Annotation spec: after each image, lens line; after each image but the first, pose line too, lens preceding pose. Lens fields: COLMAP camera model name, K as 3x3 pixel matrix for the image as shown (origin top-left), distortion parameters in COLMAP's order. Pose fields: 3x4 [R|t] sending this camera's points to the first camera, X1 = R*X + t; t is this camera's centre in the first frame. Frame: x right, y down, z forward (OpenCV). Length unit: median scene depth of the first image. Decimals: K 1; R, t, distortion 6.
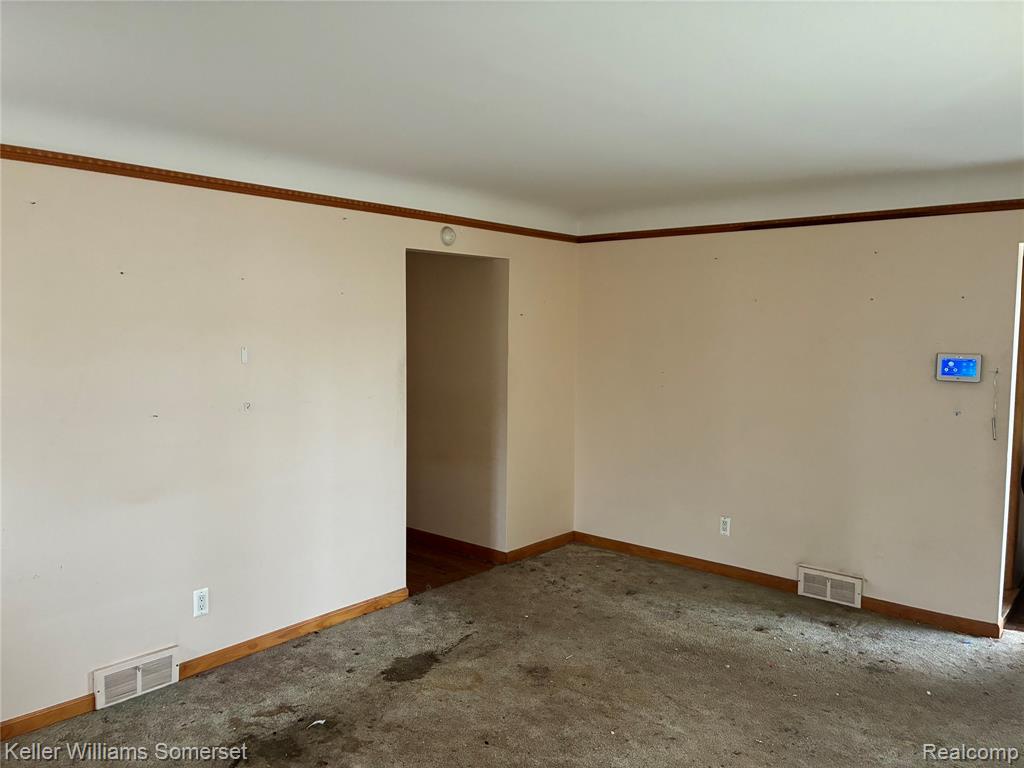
lens RADIAL K [[778.1, 0, 505.2], [0, 778.1, 383.7], [0, 0, 1]] dist [0.047858, -0.055500]
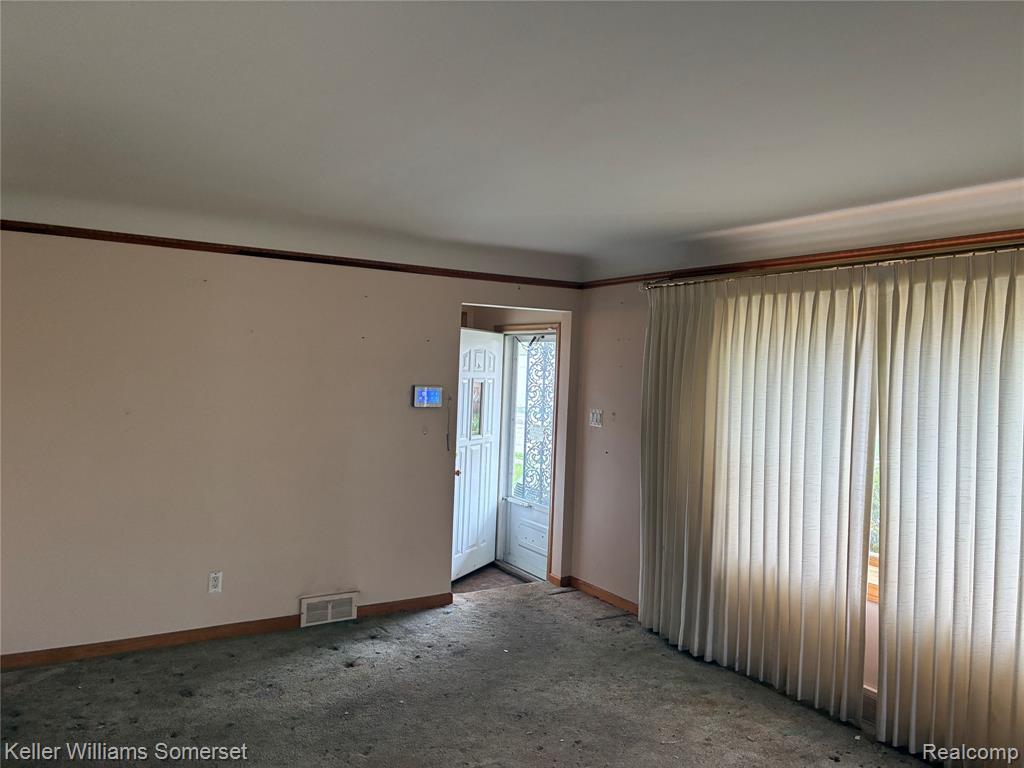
lens RADIAL K [[778.1, 0, 508.4], [0, 778.1, 374.6], [0, 0, 1]] dist [0.047858, -0.055500]
pose [[0.292429, -0.005339, 0.956272, -0.526542], [0.038366, 0.999245, -0.006154, -0.039085], [-0.955517, 0.038488, 0.292413, 0.464450]]
